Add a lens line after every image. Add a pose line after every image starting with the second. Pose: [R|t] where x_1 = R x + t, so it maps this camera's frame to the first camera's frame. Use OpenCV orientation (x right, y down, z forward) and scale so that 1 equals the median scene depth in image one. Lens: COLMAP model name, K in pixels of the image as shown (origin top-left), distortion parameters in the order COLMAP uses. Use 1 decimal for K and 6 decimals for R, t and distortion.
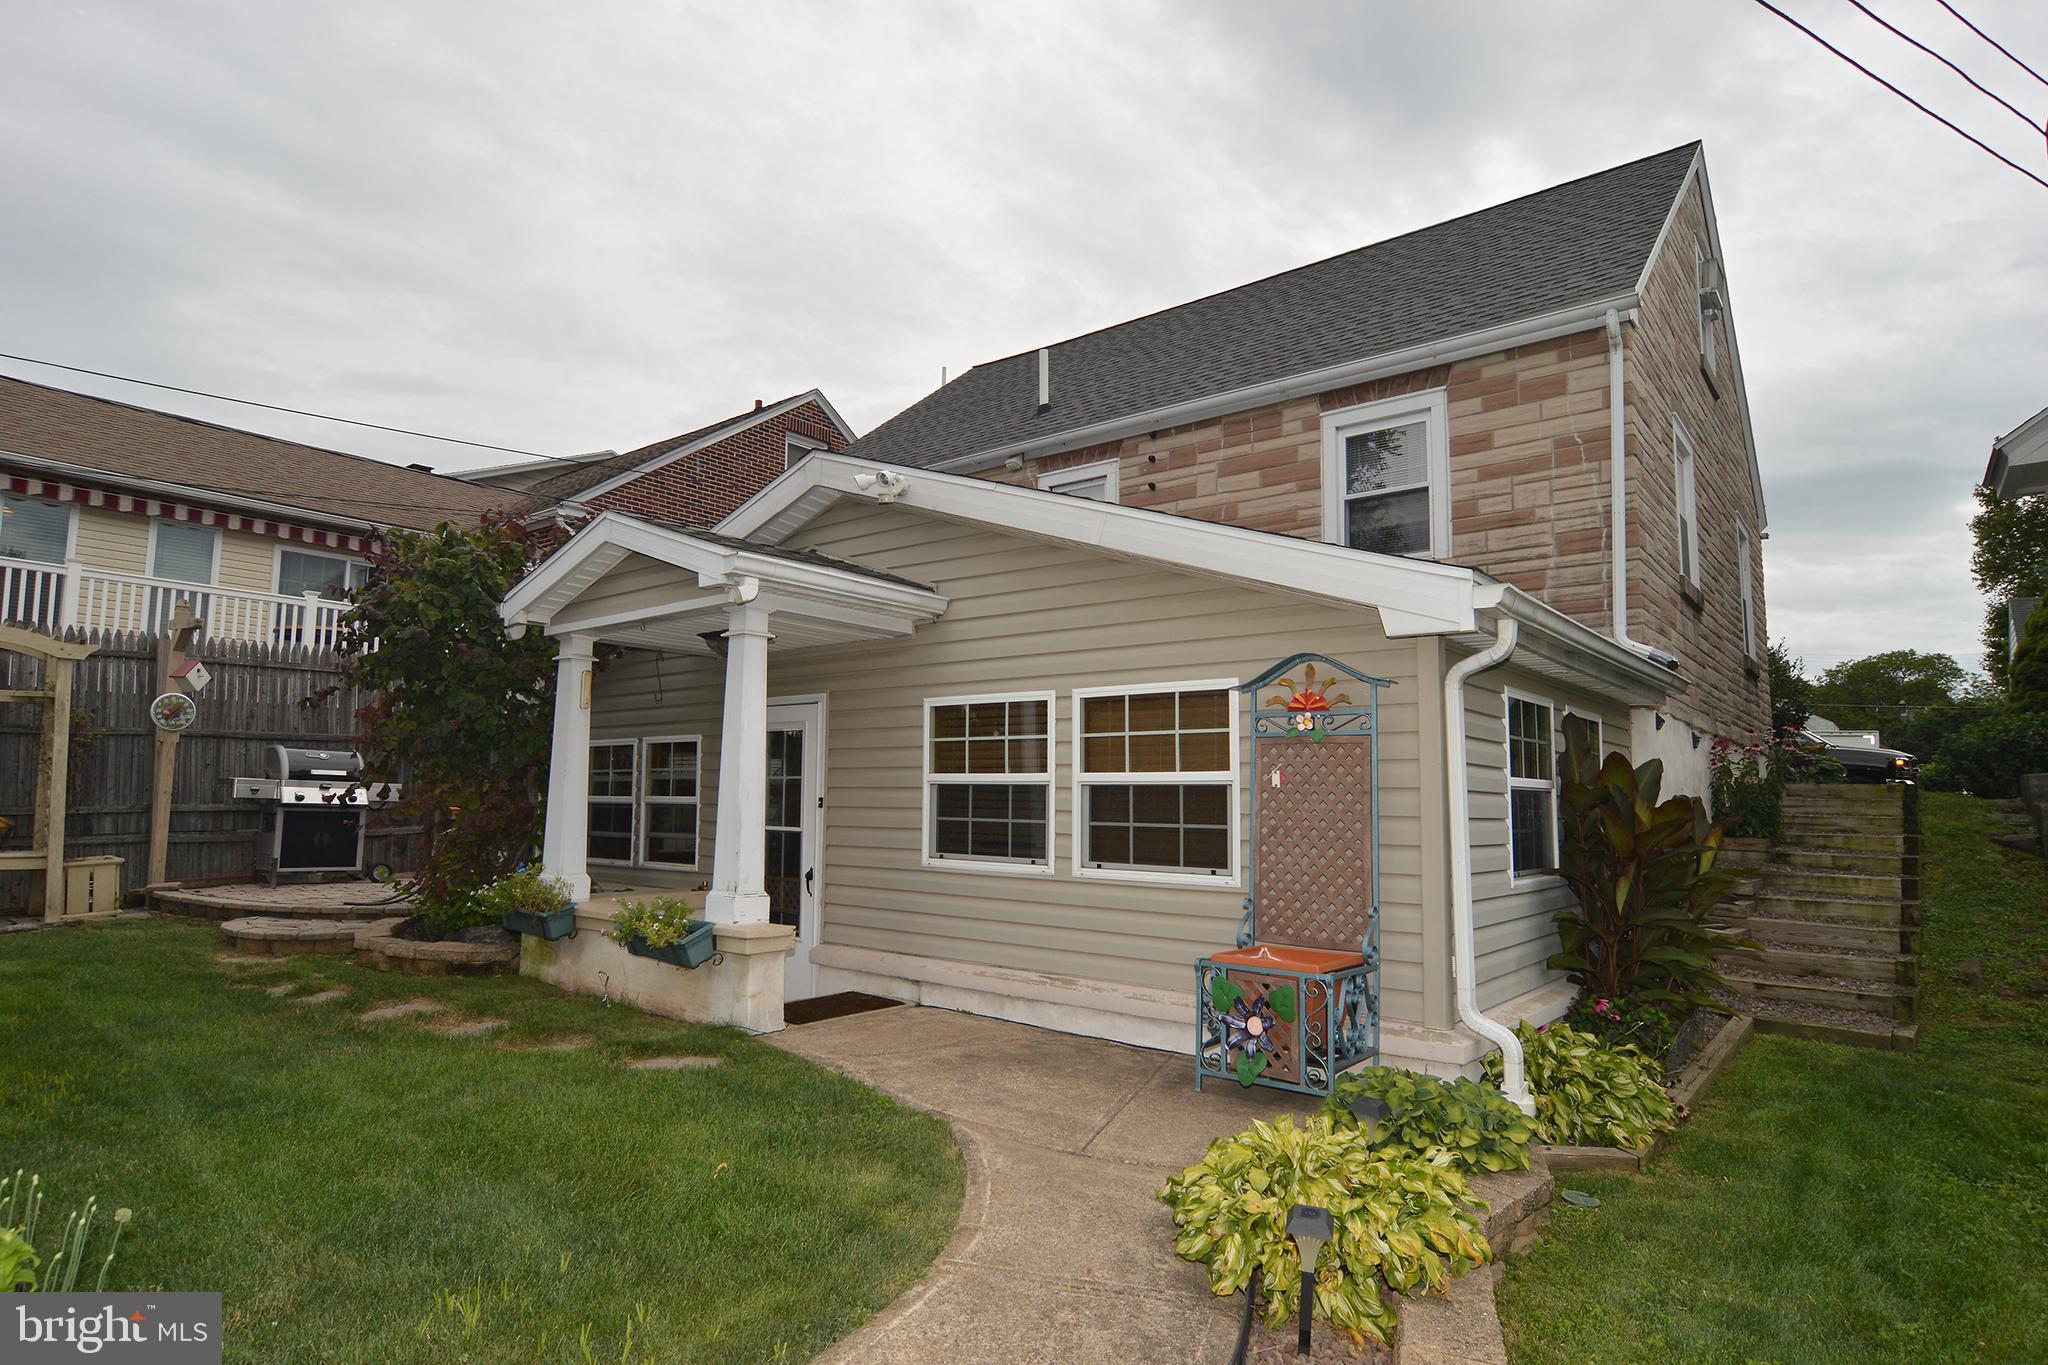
lens RADIAL K [[1127.0, 0, 1016.9], [0, 1127.0, 673.4], [0, 0, 1]] dist [-0.008310, -0.001120]
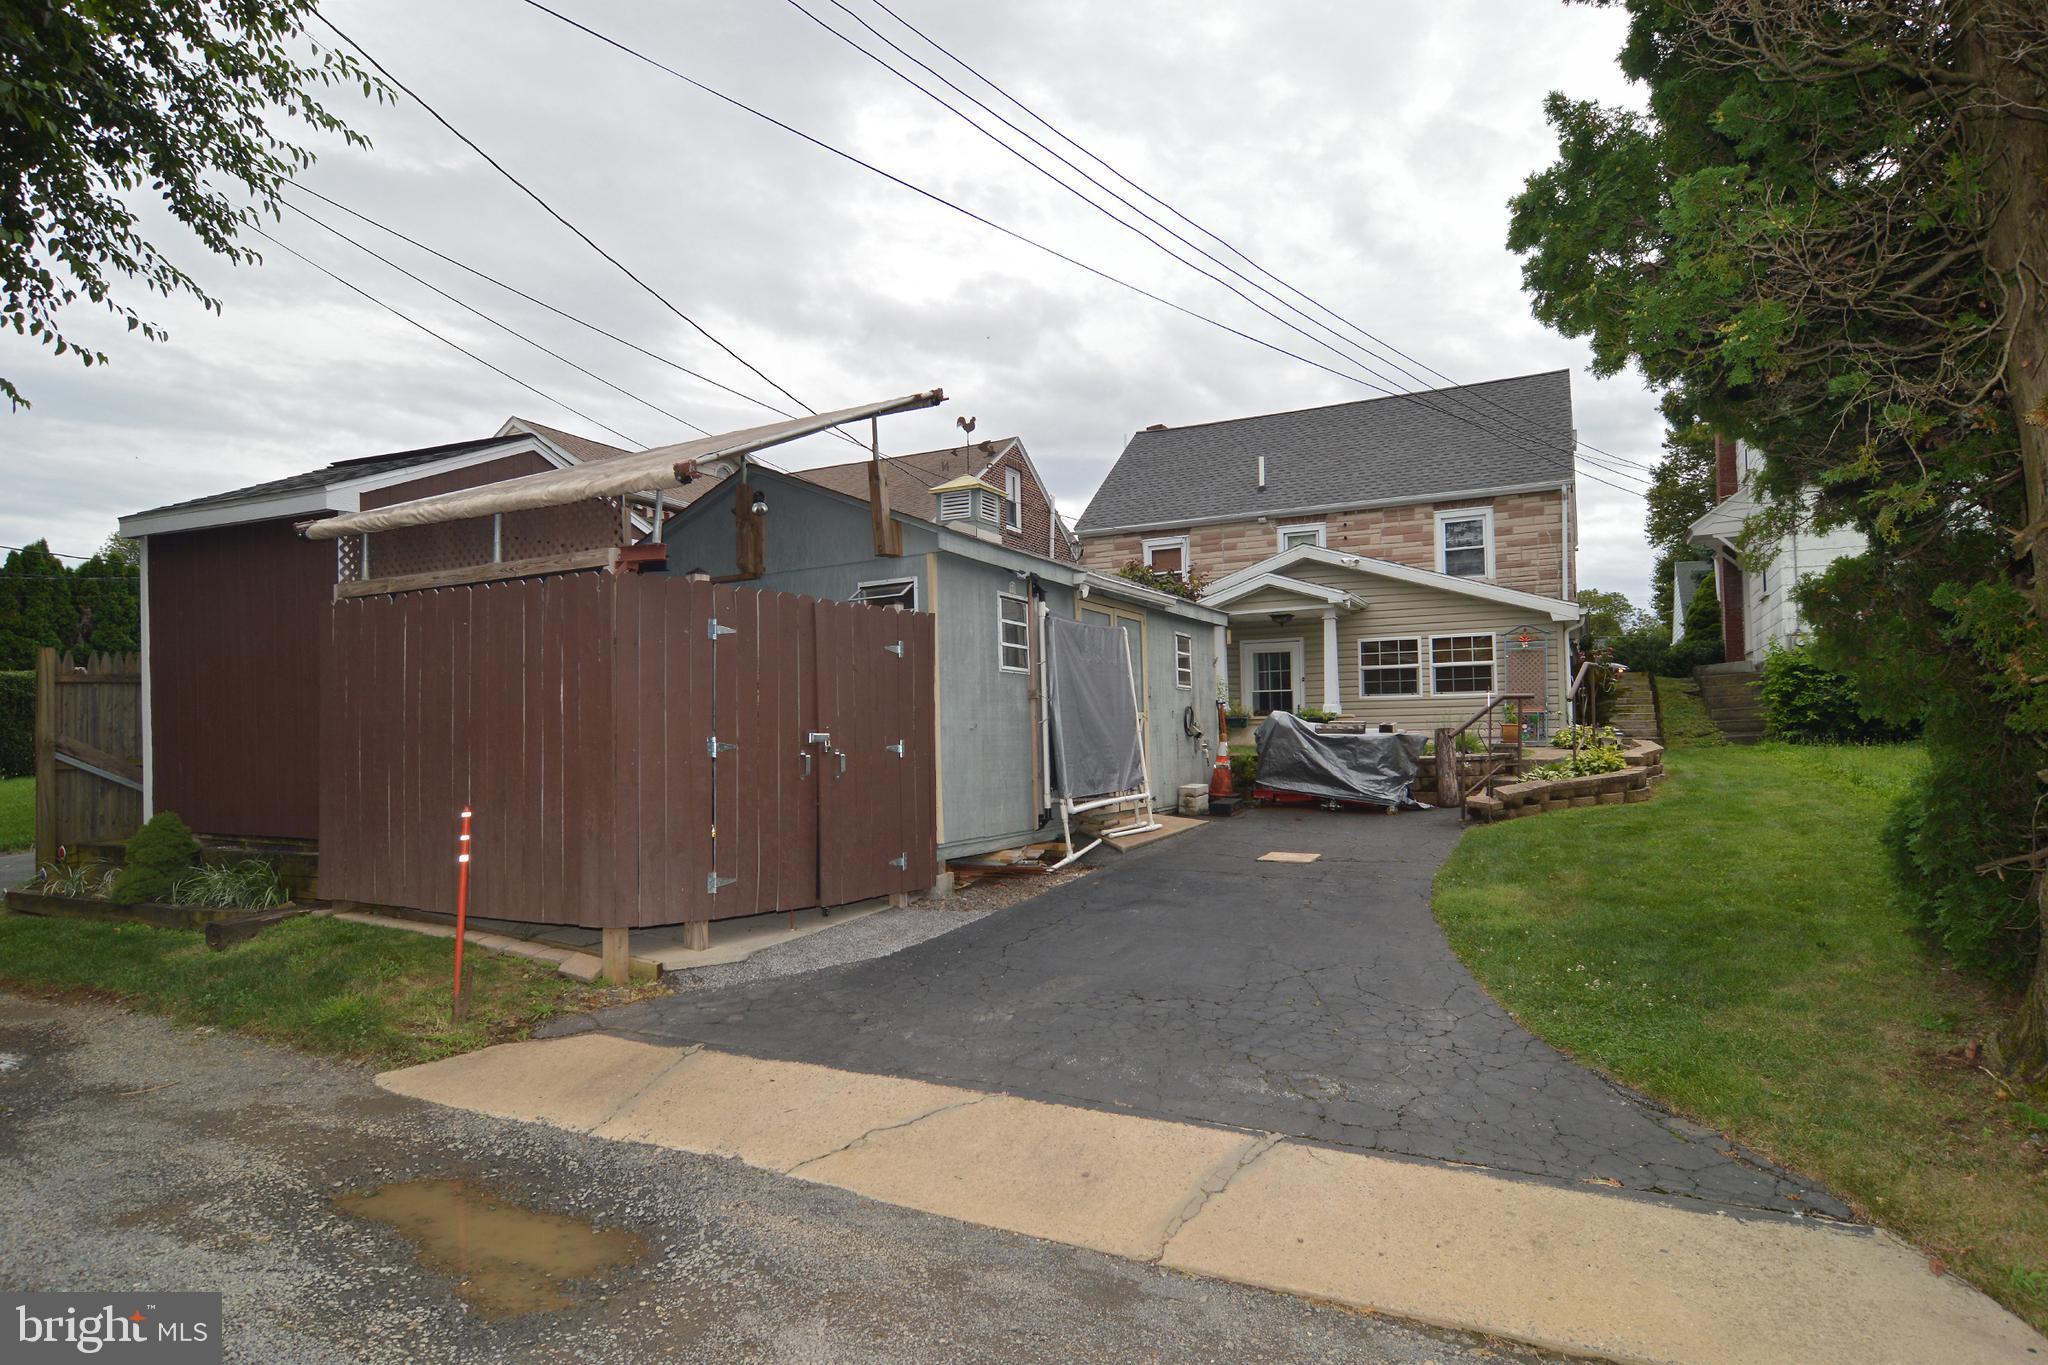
lens RADIAL K [[1127.0, 0, 1025.5], [0, 1127.0, 672.0], [0, 0, 1]] dist [-0.008310, -0.001120]
pose [[0.977894, -0.015816, 0.208500, -1.205112], [0.004393, 0.998469, 0.055138, -0.043566], [-0.209053, -0.053004, 0.976467, -1.262520]]
